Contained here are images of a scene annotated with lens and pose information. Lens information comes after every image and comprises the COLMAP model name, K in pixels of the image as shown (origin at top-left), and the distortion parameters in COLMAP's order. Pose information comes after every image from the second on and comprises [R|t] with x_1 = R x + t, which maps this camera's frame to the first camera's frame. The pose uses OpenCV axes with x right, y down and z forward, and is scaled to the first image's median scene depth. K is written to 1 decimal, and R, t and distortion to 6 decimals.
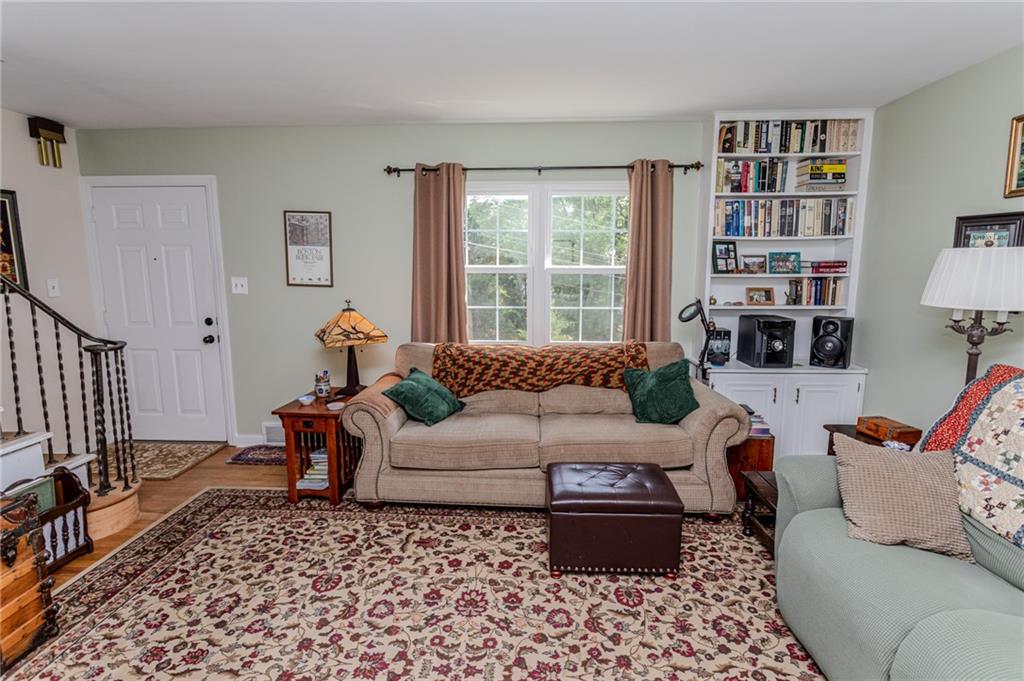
lens RADIAL K [[497.3, 0, 518.7], [0, 497.3, 334.5], [0, 0, 1]] dist [-0.000160, -0.000024]
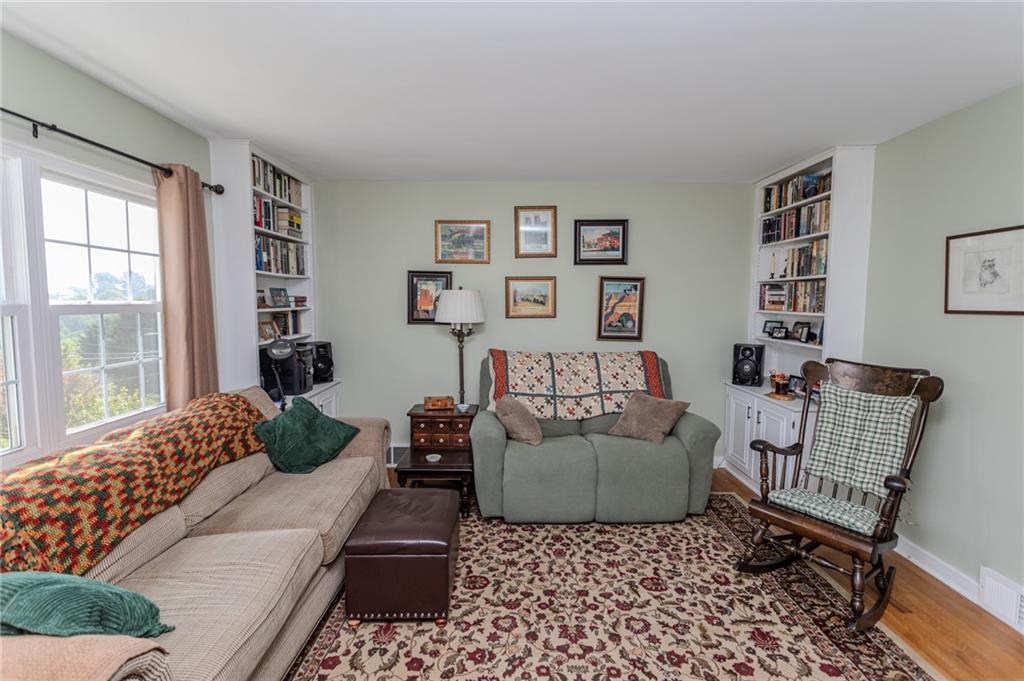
lens RADIAL K [[459.4, 0, 519.7], [0, 459.4, 334.7], [0, 0, 1]] dist [-0.009633, -0.000069]
pose [[-0.029890, -0.076011, 0.996659, -0.737664], [0.138931, 0.987110, 0.079450, -0.106399], [-0.989851, 0.140842, -0.018945, 0.767595]]
